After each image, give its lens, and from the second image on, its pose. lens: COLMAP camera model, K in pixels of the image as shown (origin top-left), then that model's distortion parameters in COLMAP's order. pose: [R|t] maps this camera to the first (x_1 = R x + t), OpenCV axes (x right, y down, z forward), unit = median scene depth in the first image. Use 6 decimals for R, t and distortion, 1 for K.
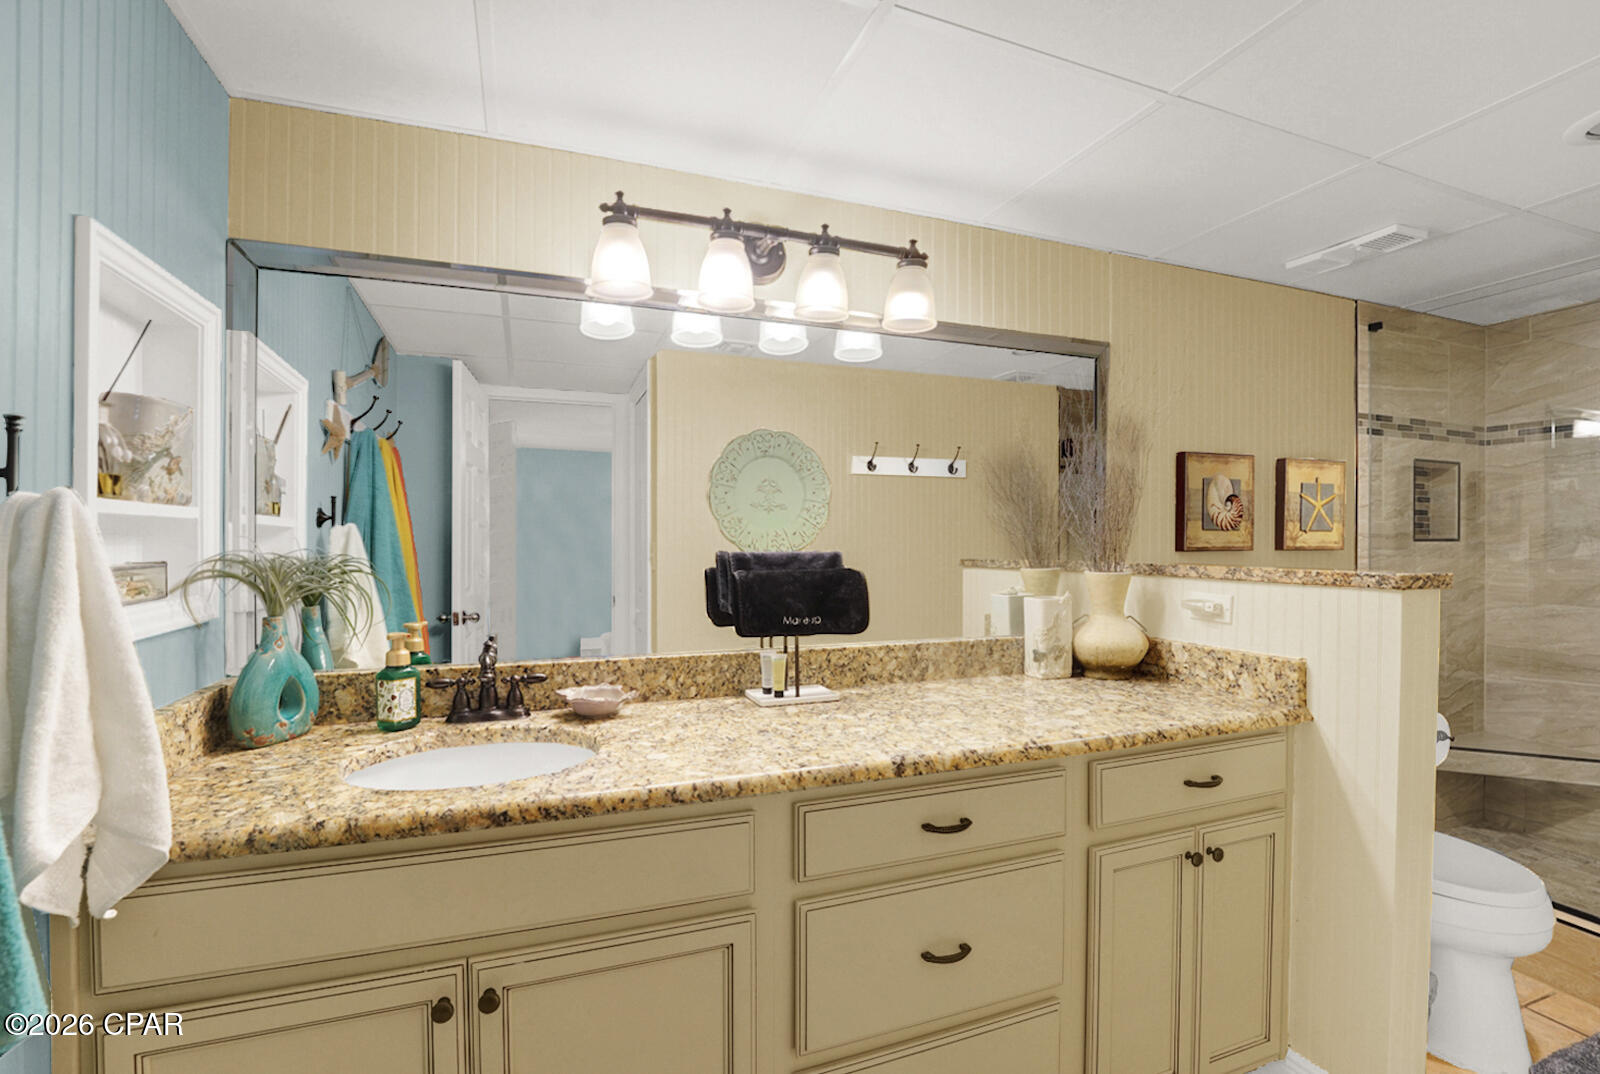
lens RADIAL K [[695.9, 0, 771.0], [0, 695.9, 544.8], [0, 0, 1]] dist [-0.022306, 0.001763]
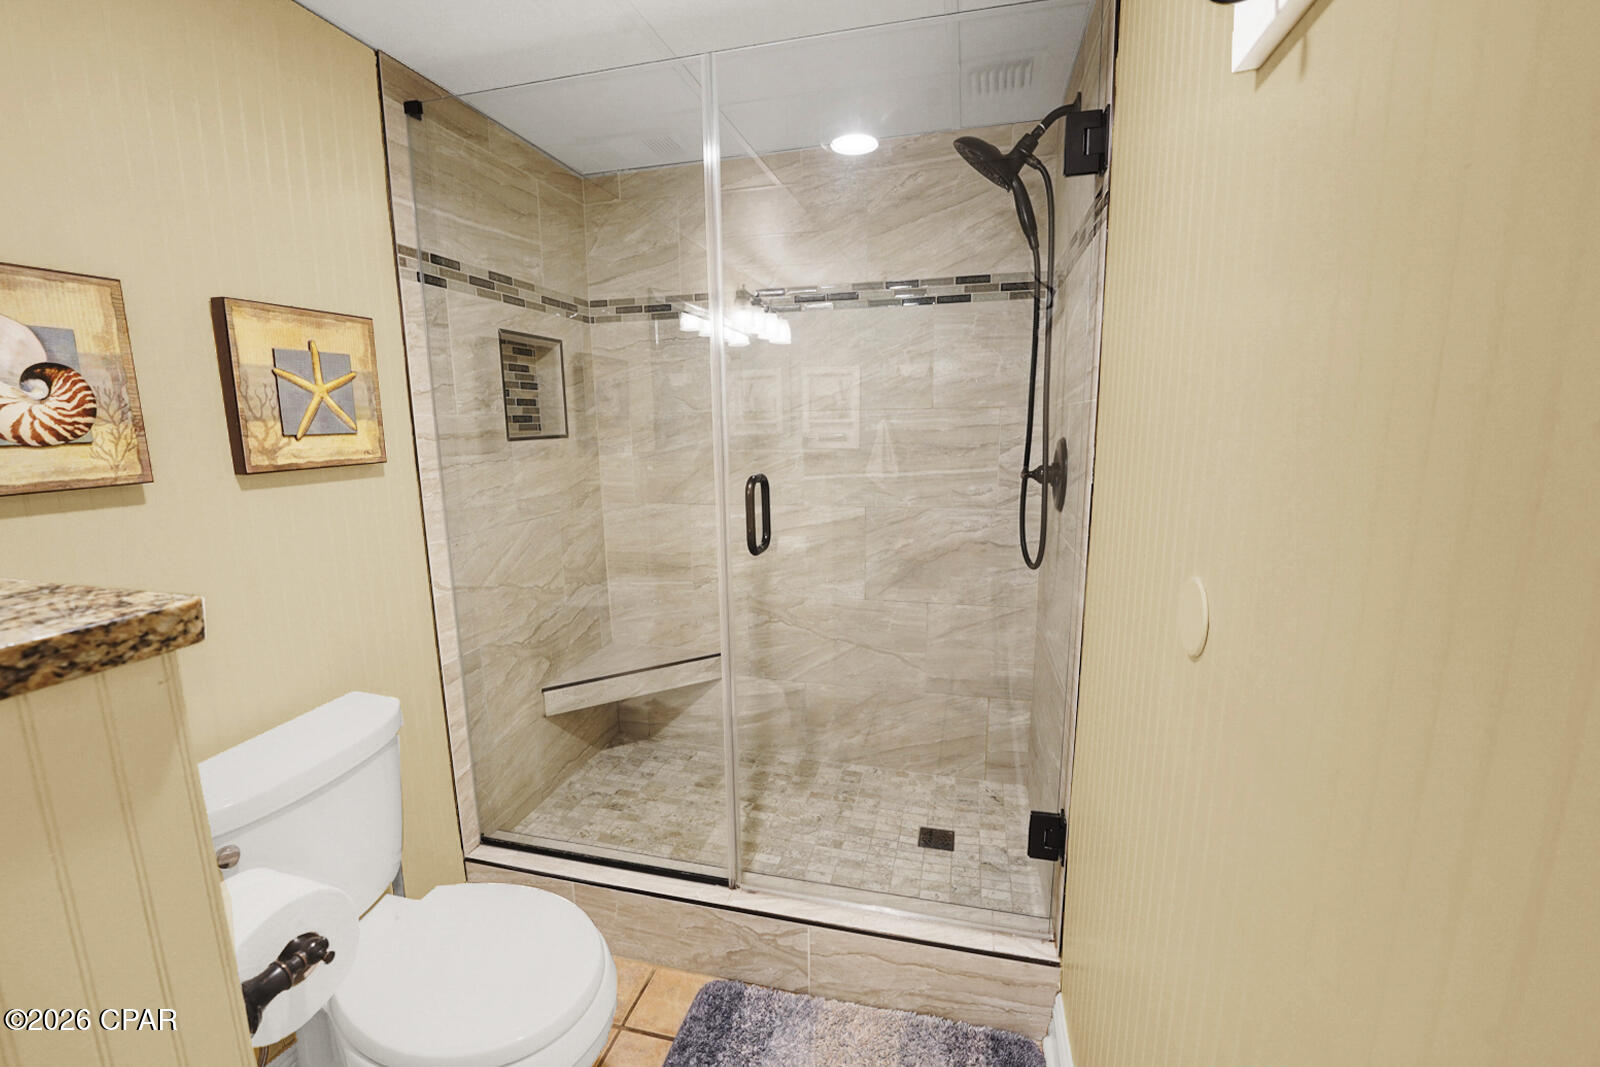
lens RADIAL K [[667.8, 0, 793.8], [0, 667.8, 540.4], [0, 0, 1]] dist [-0.021343, 0.001109]
pose [[0.568101, -0.157763, 0.807695, 0.689684], [0.020965, 0.983909, 0.177436, -0.029060], [-0.822692, -0.083868, 0.562267, 0.427217]]
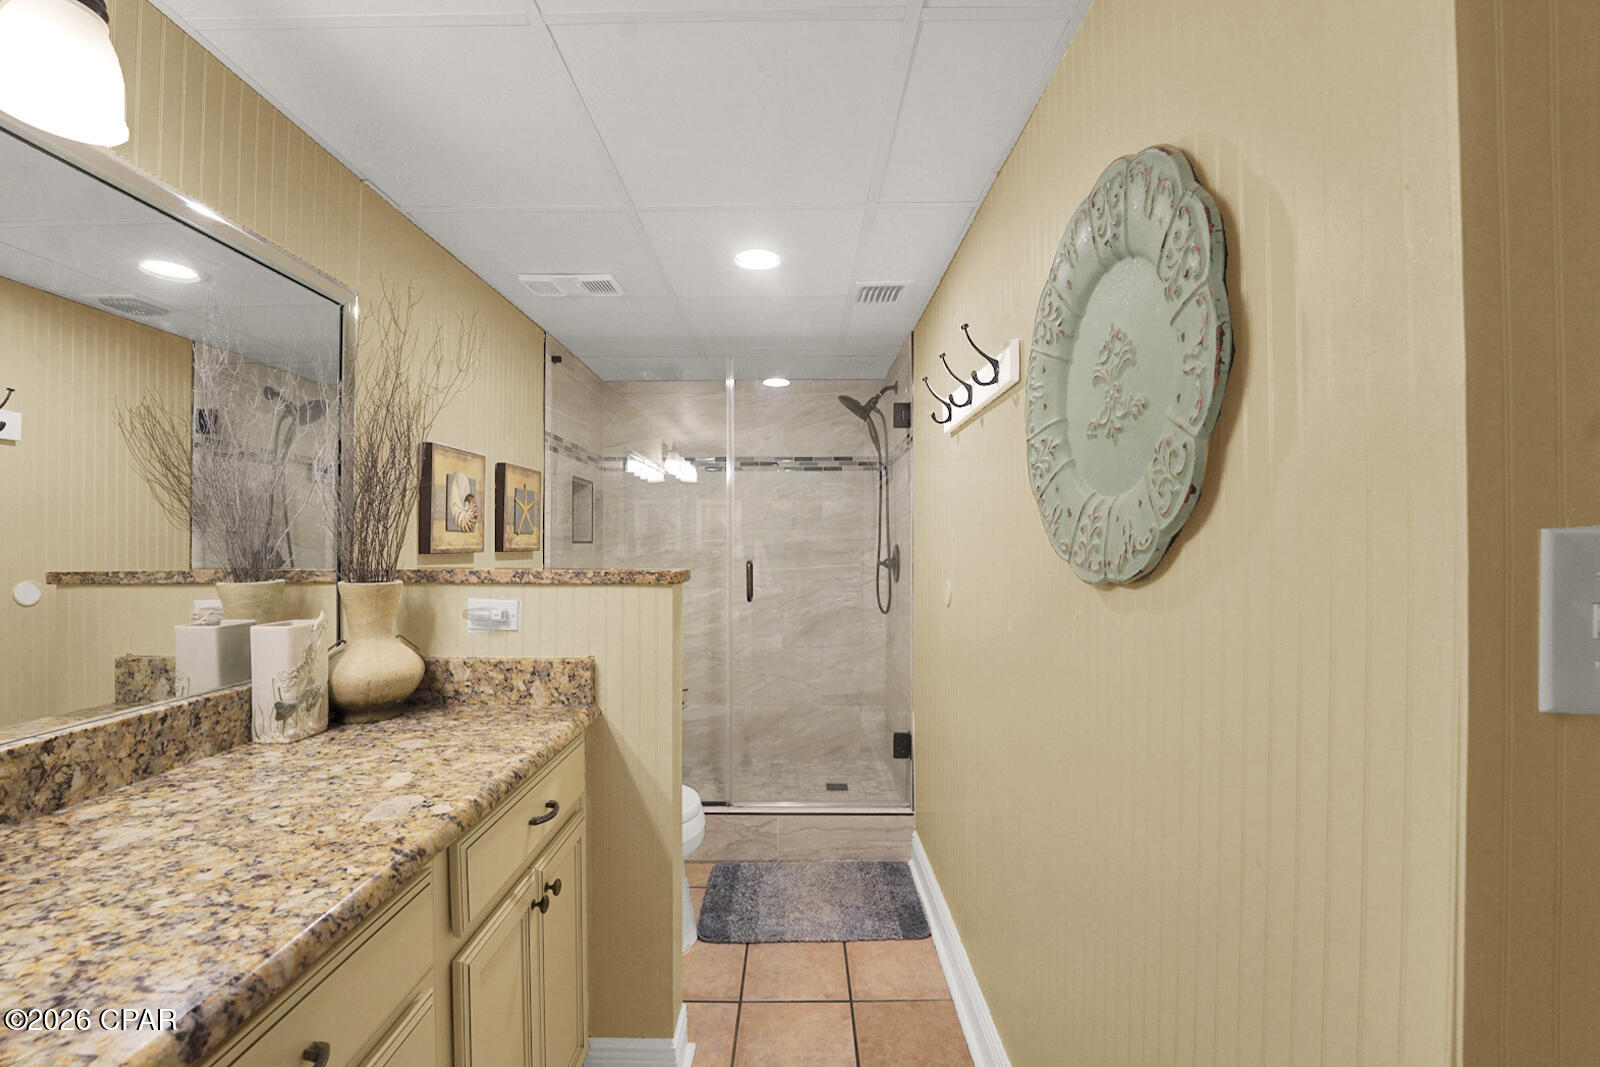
lens RADIAL K [[667.8, 0, 793.8], [0, 667.8, 540.4], [0, 0, 1]] dist [-0.021343, 0.001109]
pose [[0.345084, 0.004526, 0.938561, -0.049673], [0.005110, 0.999964, -0.006701, -0.000266], [-0.938558, 0.007108, 0.345049, 0.301500]]
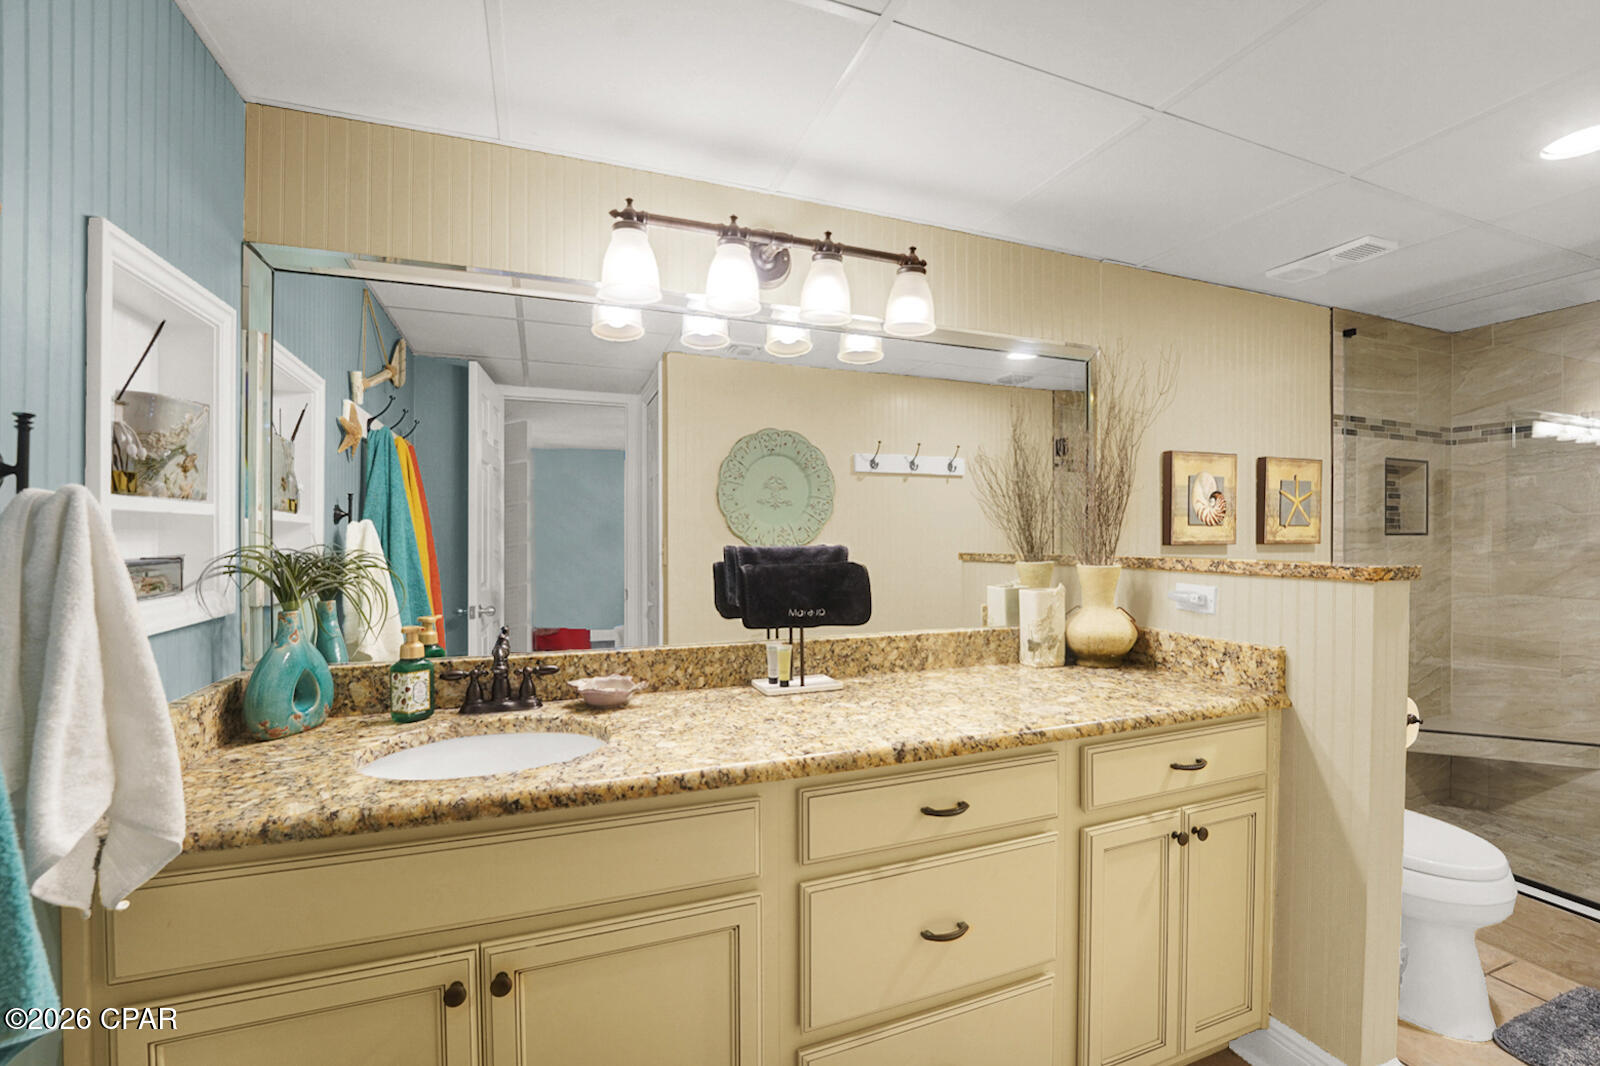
lens RADIAL K [[667.8, 0, 793.8], [0, 667.8, 539.9], [0, 0, 1]] dist [-0.021343, 0.001109]
pose [[0.999765, -0.001711, 0.021627, 0.003185], [0.001708, 0.999999, 0.000160, -0.000003], [-0.021627, -0.000123, 0.999766, 0.002916]]
